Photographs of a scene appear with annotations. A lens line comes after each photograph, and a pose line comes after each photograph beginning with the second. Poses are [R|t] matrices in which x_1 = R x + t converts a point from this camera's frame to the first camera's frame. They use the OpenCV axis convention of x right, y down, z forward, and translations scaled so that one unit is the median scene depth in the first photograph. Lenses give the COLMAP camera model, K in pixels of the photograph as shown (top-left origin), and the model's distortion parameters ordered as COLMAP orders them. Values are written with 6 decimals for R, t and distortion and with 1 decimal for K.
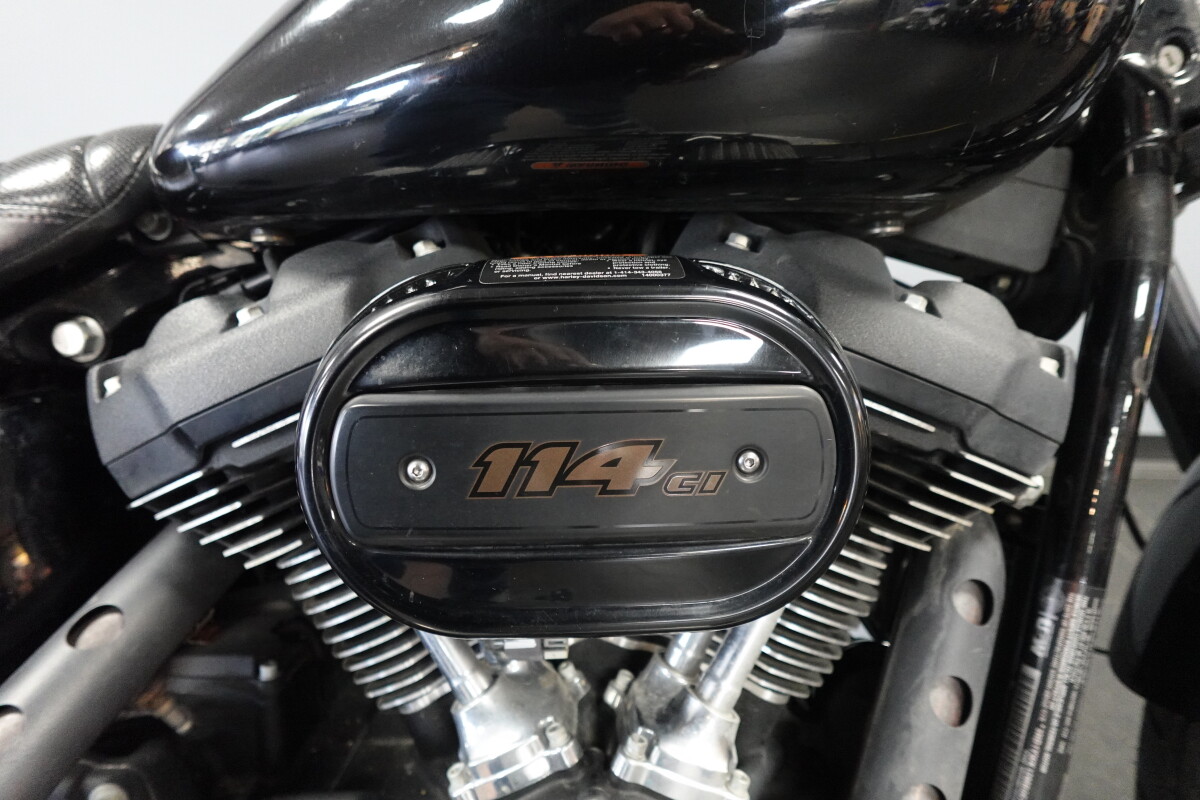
lens RADIAL K [[672.8, 0, 600.0], [0, 672.8, 400.0], [0, 0, 1]] dist [0.002907, -0.002492]
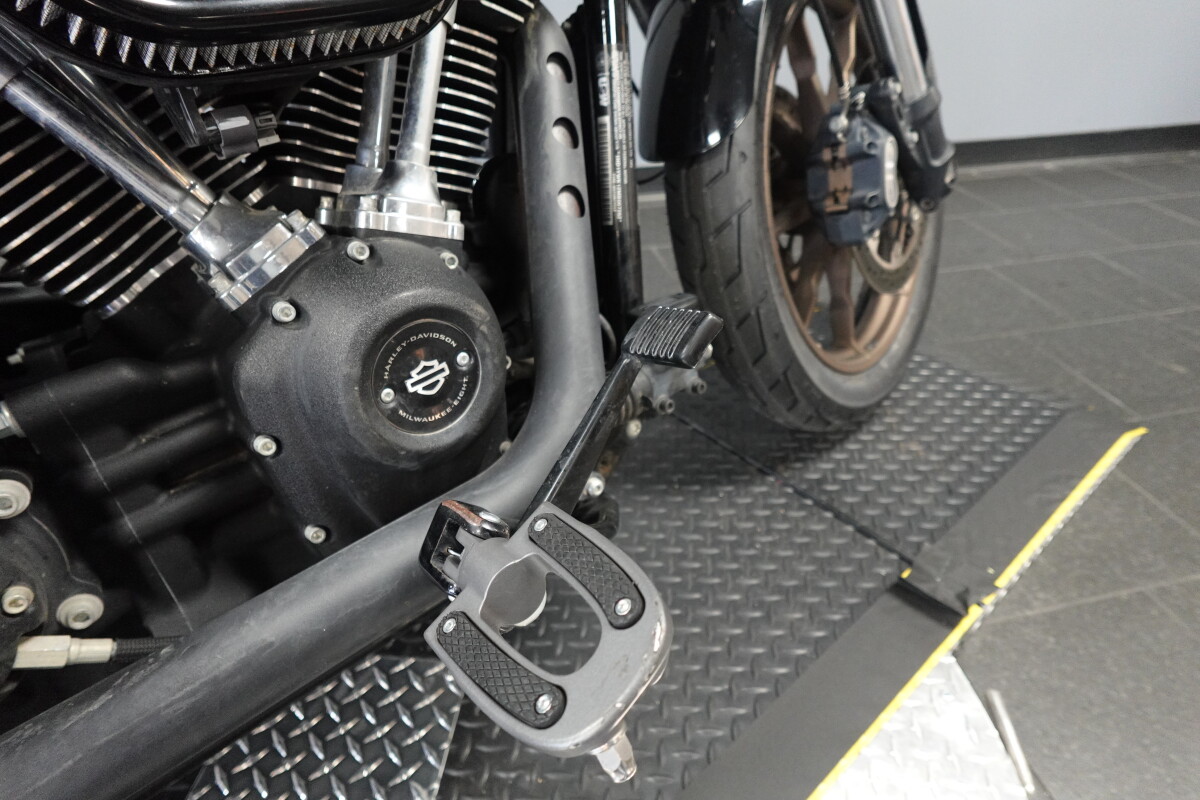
lens RADIAL K [[672.8, 0, 600.0], [0, 672.8, 400.0], [0, 0, 1]] dist [0.002907, -0.002492]
pose [[0.763291, -0.386759, 0.517498, -0.374065], [0.230078, 0.911226, 0.341660, 0.503826], [-0.603698, -0.141721, 0.784515, -0.225247]]
